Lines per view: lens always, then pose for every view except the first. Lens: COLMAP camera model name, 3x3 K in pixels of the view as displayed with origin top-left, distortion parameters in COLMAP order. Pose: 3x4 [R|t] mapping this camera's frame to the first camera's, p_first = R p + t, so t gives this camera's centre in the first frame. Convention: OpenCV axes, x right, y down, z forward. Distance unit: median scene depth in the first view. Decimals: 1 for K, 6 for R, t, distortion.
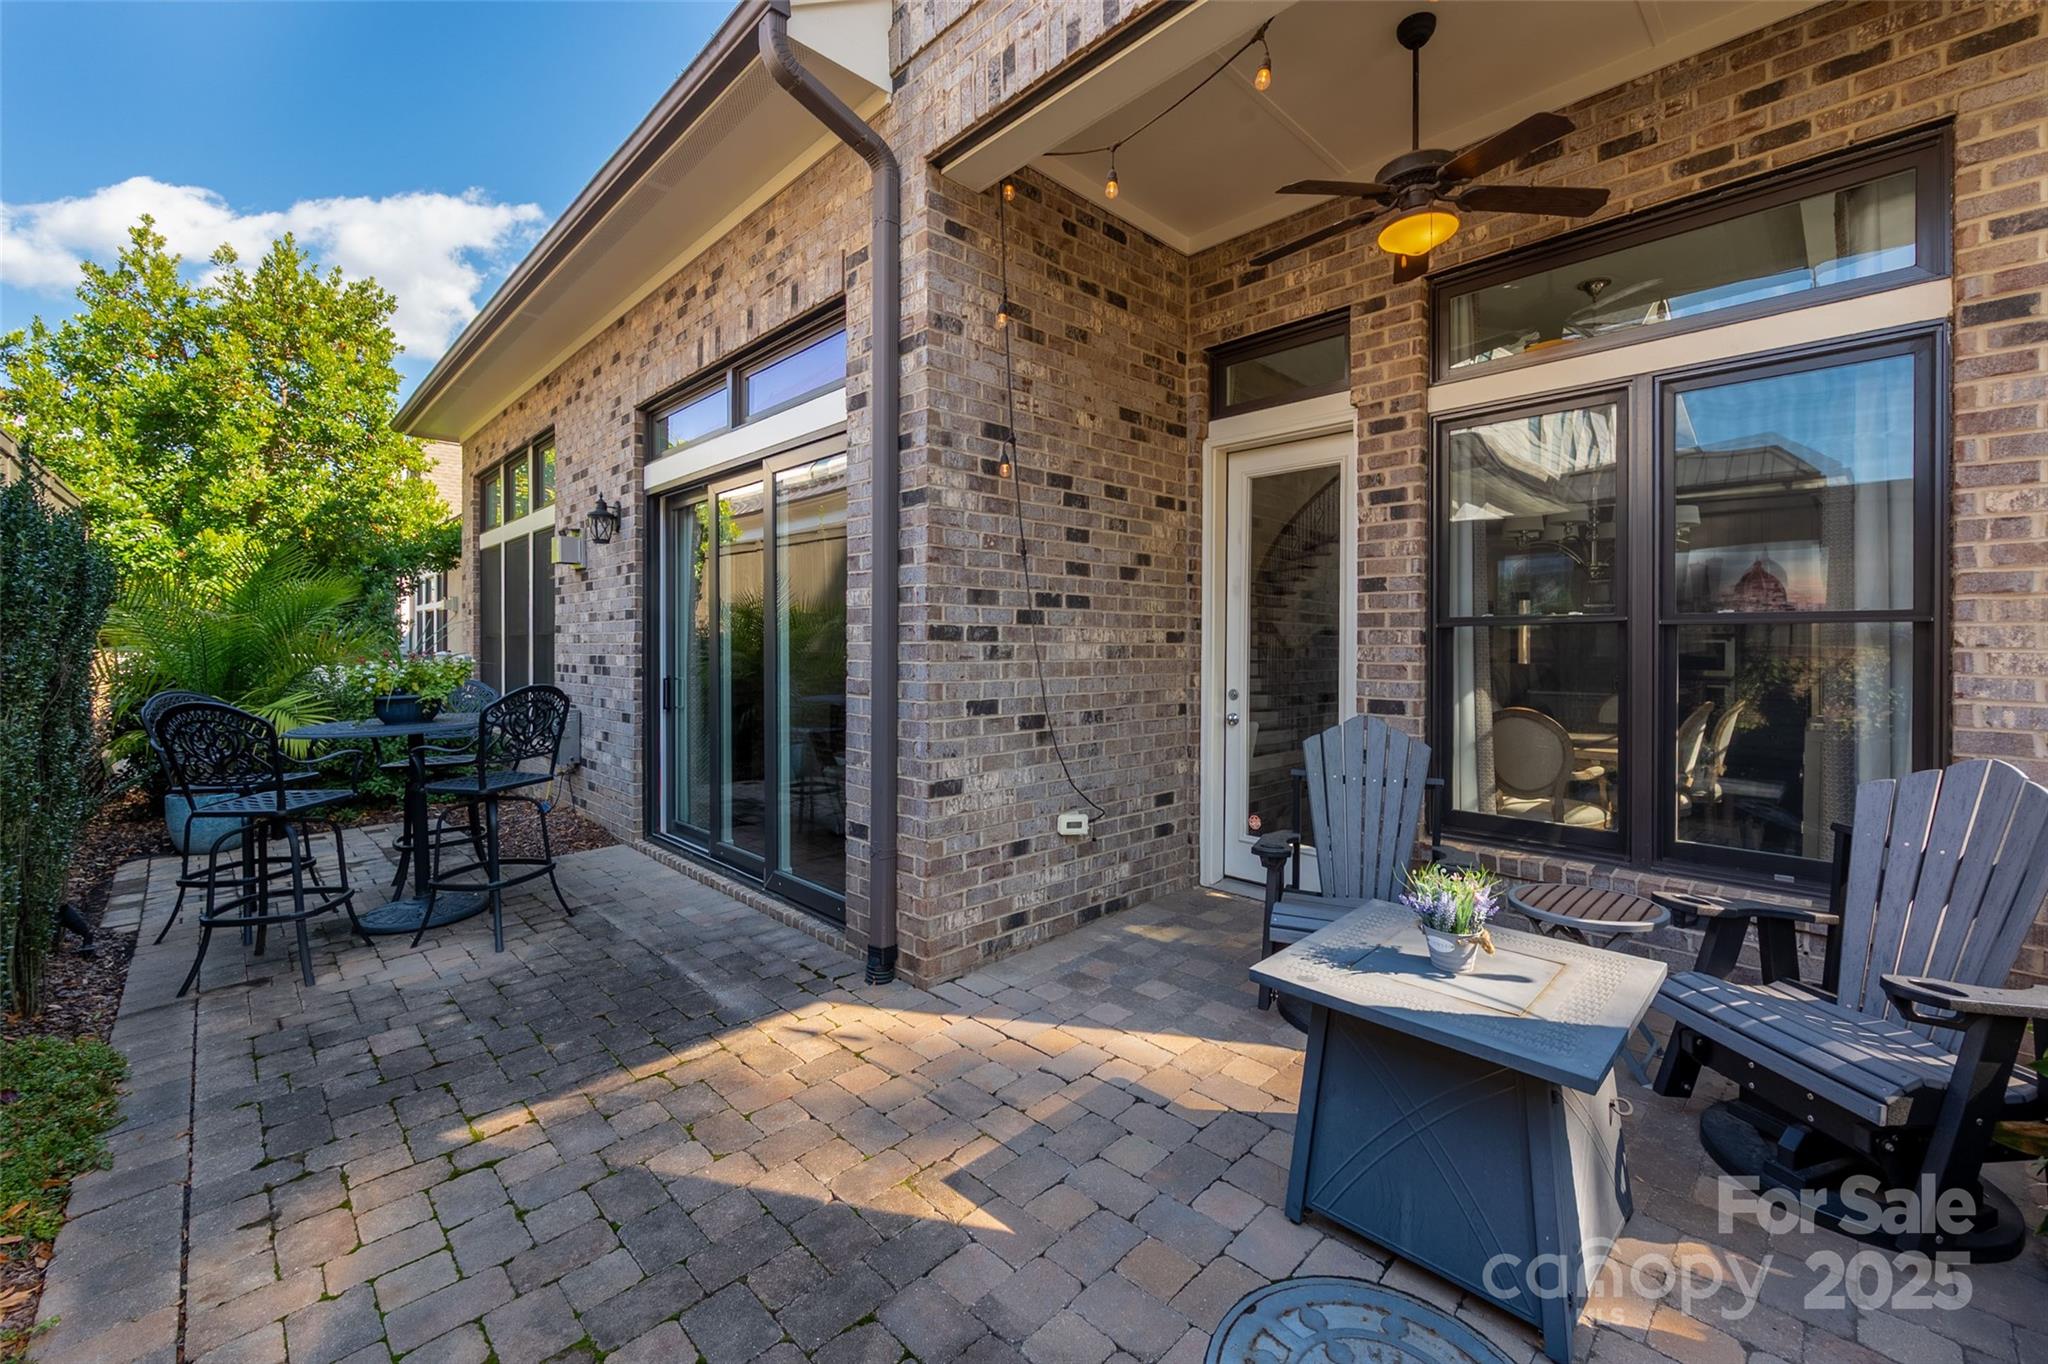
lens RADIAL K [[822.2, 0, 1020.9], [0, 822.2, 642.9], [0, 0, 1]] dist [-0.000064, -0.000062]
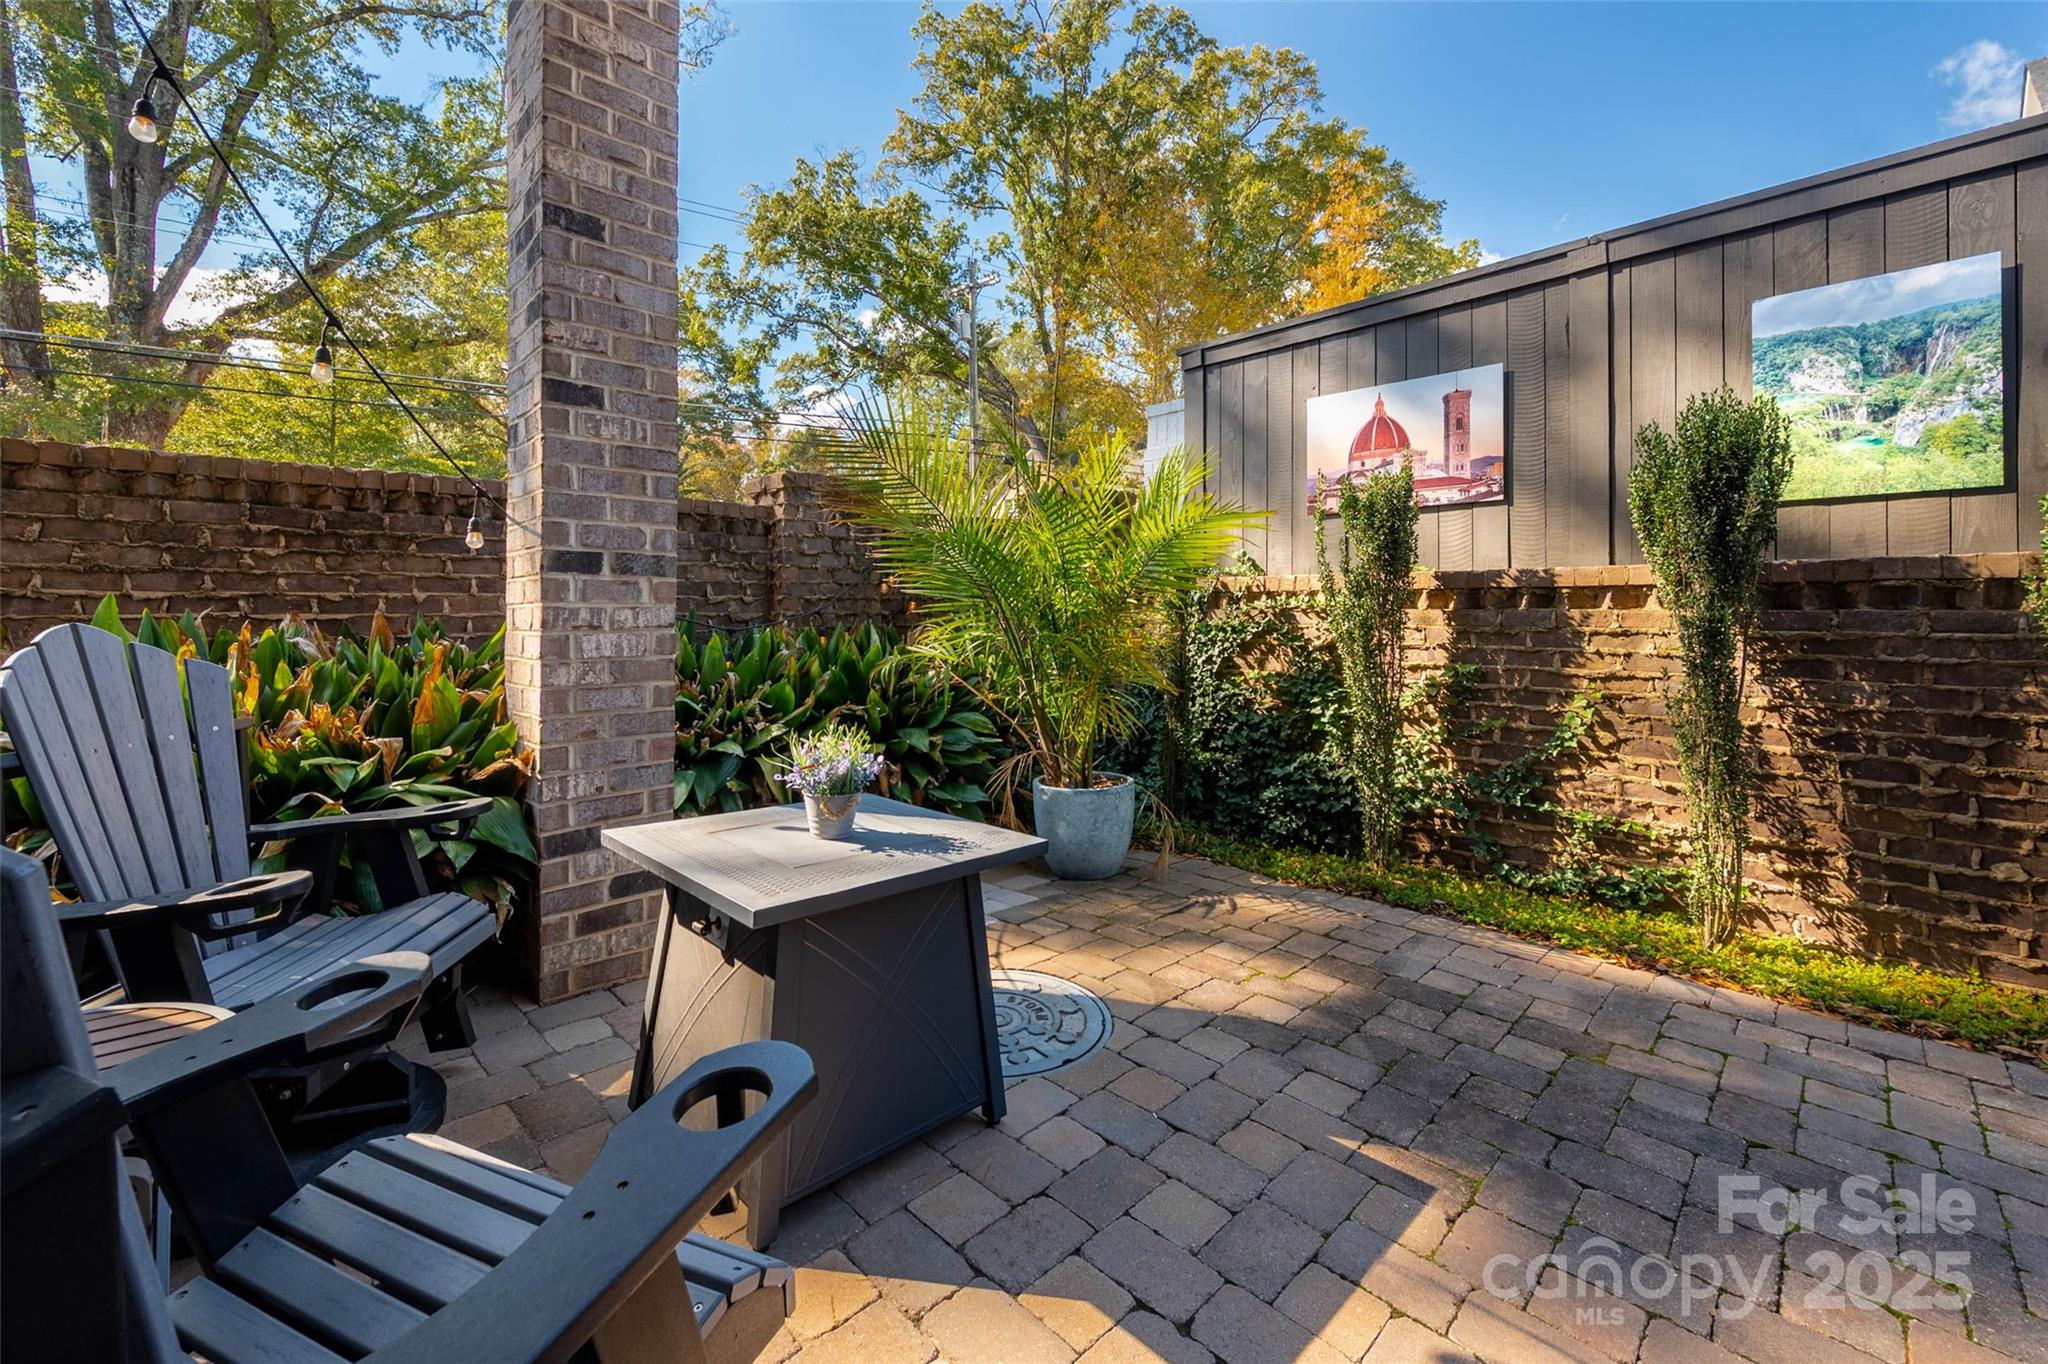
lens RADIAL K [[856.3, 0, 1012.7], [0, 856.3, 604.0], [0, 0, 1]] dist [0.001552, -0.000302]
pose [[-0.999981, -0.004770, -0.003901, 0.107644], [-0.004726, 0.999925, -0.011277, 0.046960], [0.003955, -0.011258, -0.999929, 0.655347]]
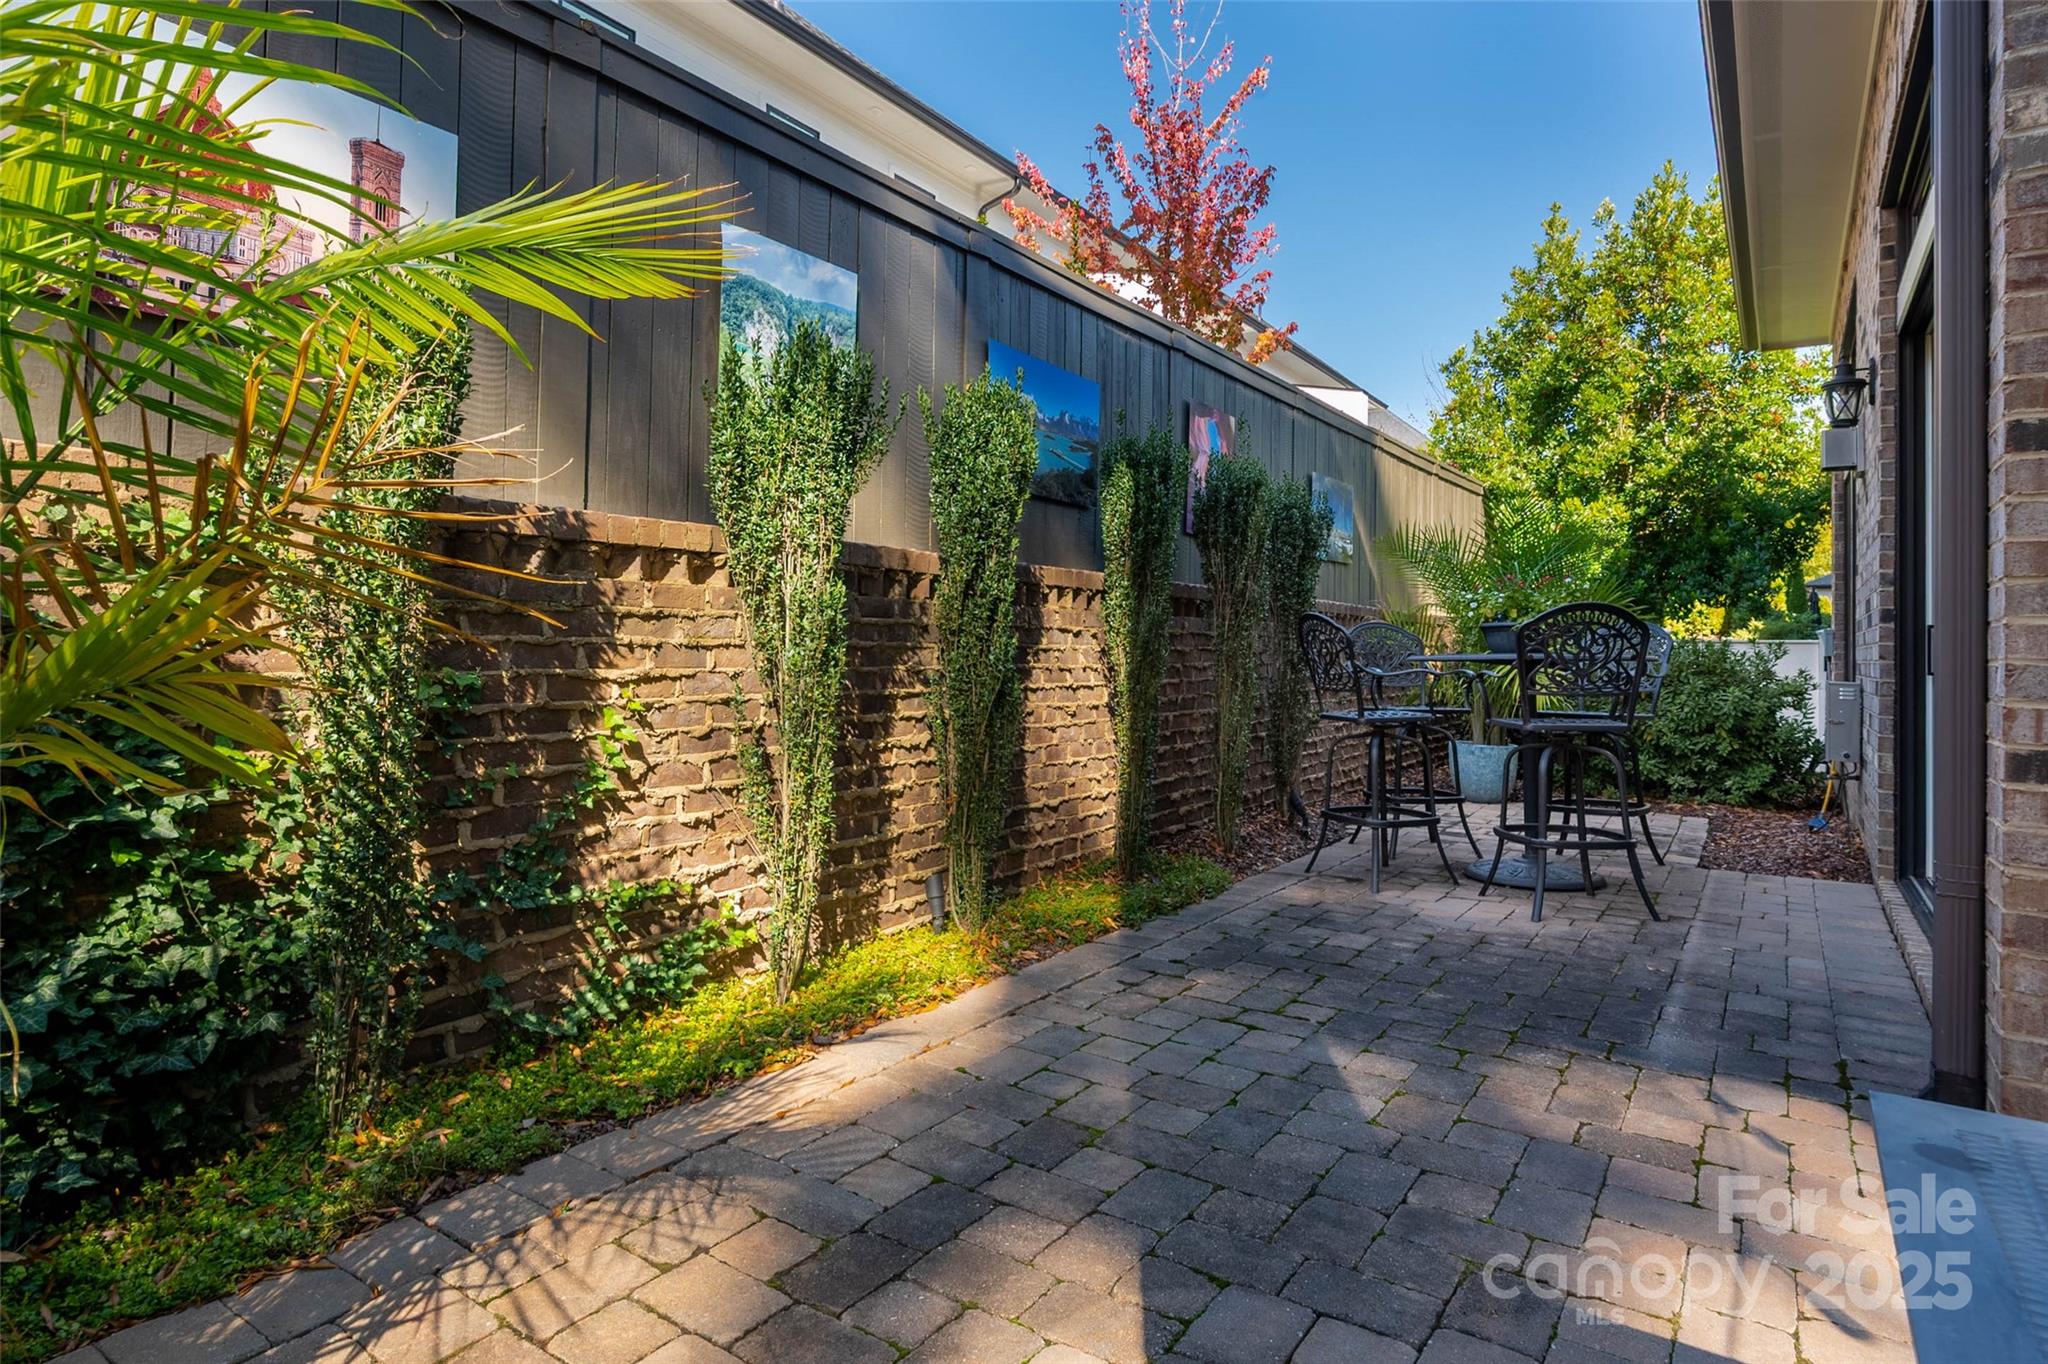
lens RADIAL K [[1090.4, 0, 1013.5], [0, 1090.4, 620.8], [0, 0, 1]] dist [-0.014197, -0.000148]
pose [[0.185263, -0.017490, -0.982533, 0.226044], [-0.016912, 0.999637, -0.020984, 0.067593], [0.982543, 0.020504, 0.184900, 0.177615]]
